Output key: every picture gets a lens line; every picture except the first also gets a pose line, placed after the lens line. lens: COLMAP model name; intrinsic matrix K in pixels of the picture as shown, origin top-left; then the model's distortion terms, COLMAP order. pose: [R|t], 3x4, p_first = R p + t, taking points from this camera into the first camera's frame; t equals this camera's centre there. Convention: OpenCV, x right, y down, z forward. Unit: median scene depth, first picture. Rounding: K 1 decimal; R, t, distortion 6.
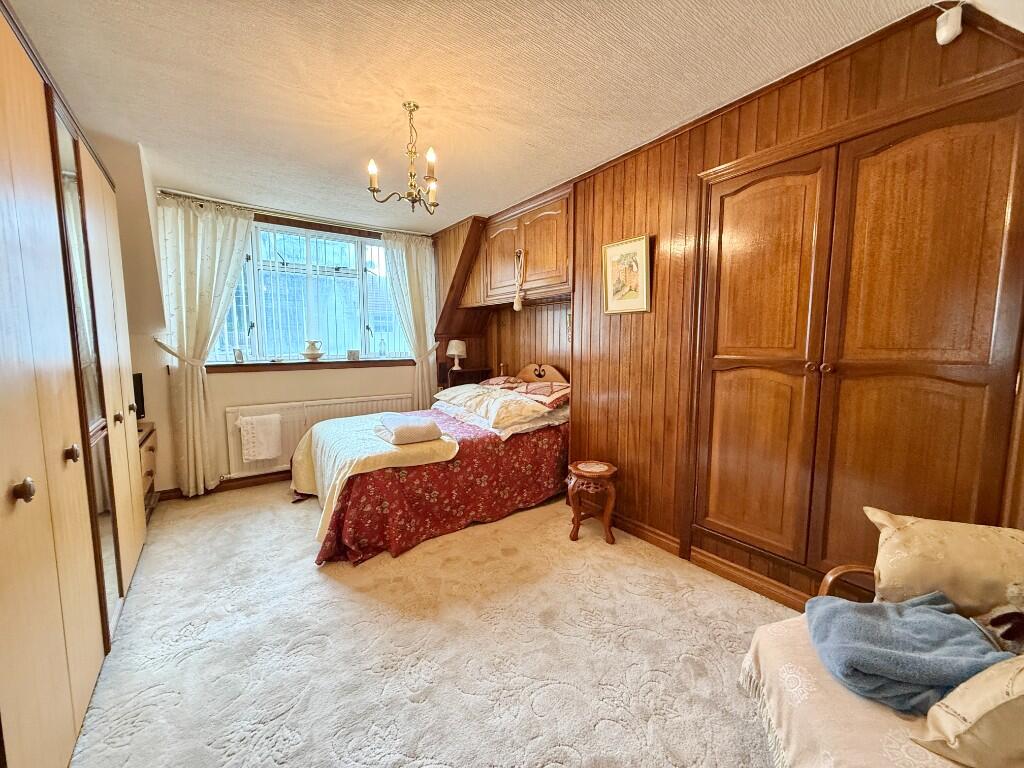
lens RADIAL K [[409.8, 0, 512.0], [0, 409.8, 384.0], [0, 0, 1]] dist [-0.001114, -0.000221]
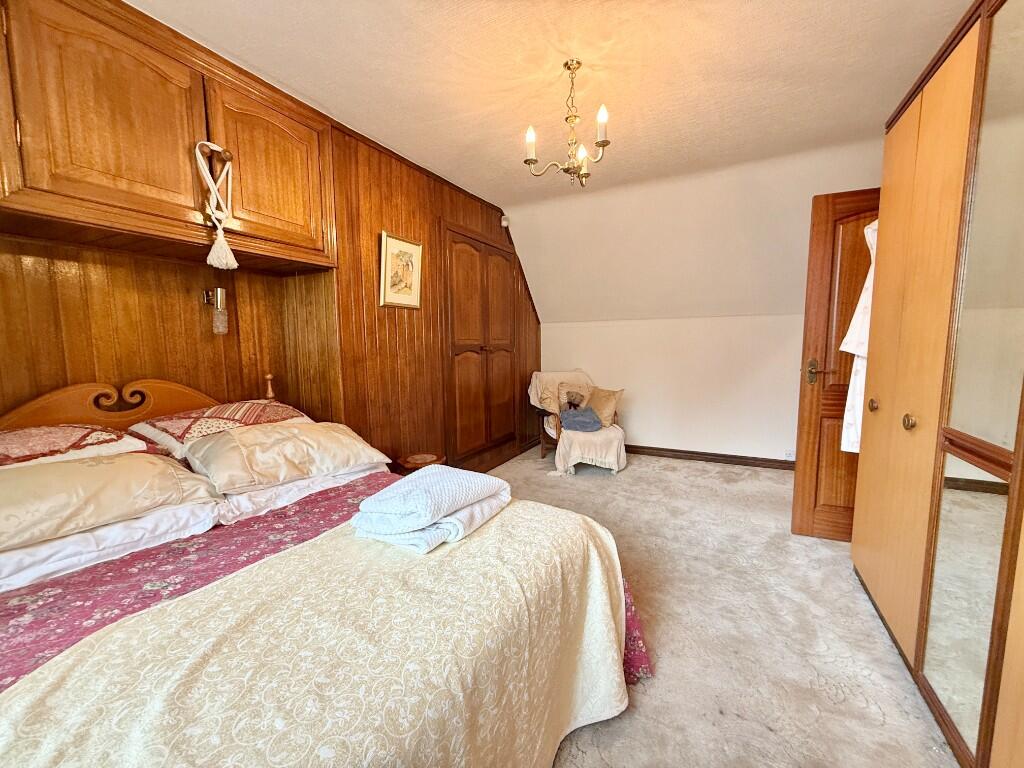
lens RADIAL K [[409.8, 0, 512.0], [0, 409.8, 384.0], [0, 0, 1]] dist [-0.001114, -0.000221]
pose [[-0.451166, -0.091685, 0.887718, -0.800937], [0.095778, 0.983989, 0.150306, -0.110160], [-0.887286, 0.152837, -0.435161, 1.236896]]
